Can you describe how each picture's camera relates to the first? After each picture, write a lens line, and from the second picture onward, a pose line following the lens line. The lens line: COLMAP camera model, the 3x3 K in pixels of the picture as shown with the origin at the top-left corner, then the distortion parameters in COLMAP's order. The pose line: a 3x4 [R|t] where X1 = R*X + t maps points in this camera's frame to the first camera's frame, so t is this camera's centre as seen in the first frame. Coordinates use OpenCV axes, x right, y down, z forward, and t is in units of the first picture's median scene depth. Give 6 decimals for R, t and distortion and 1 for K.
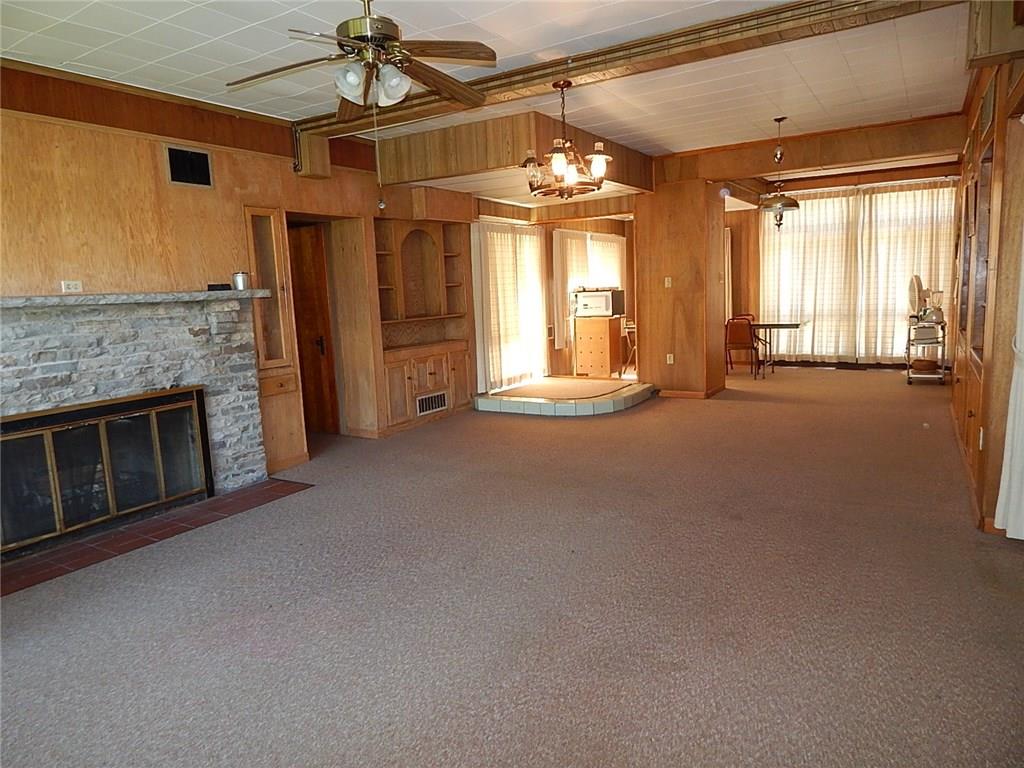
lens RADIAL K [[678.2, 0, 503.7], [0, 678.2, 379.6], [0, 0, 1]] dist [0.003198, 0.000640]
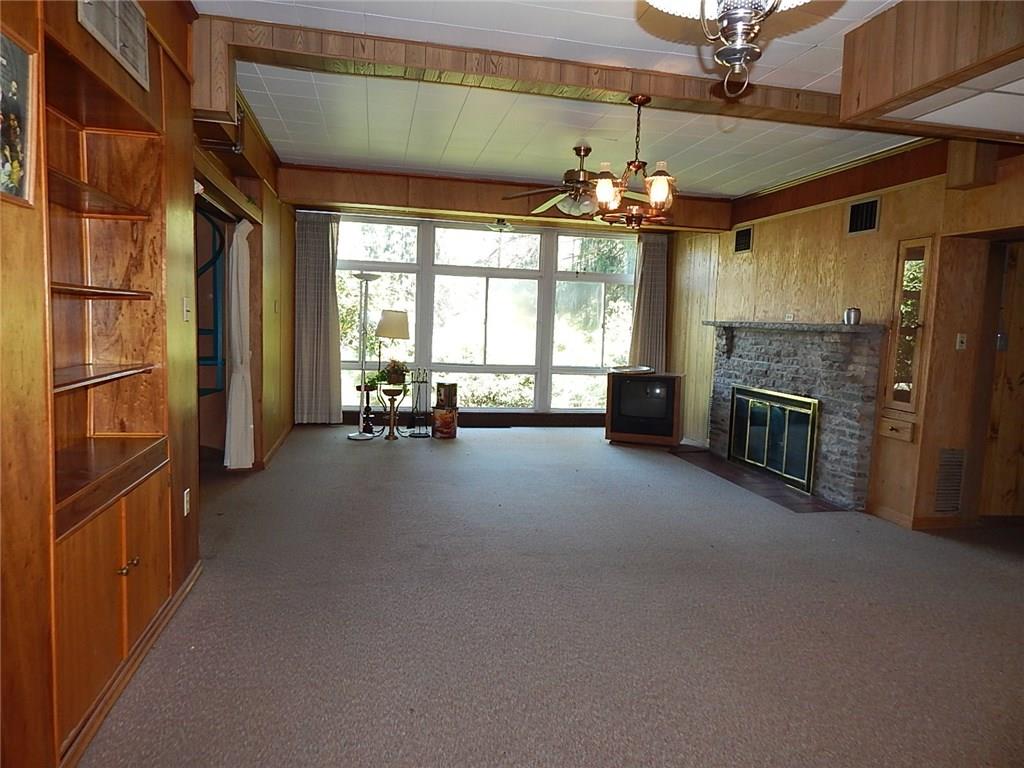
lens RADIAL K [[678.2, 0, 507.8], [0, 678.2, 384.8], [0, 0, 1]] dist [0.003198, 0.000640]
pose [[-0.728547, 0.082502, -0.680010, 0.776213], [-0.100205, 0.969205, 0.224947, -0.235587], [0.677627, 0.232025, -0.697844, 1.458692]]
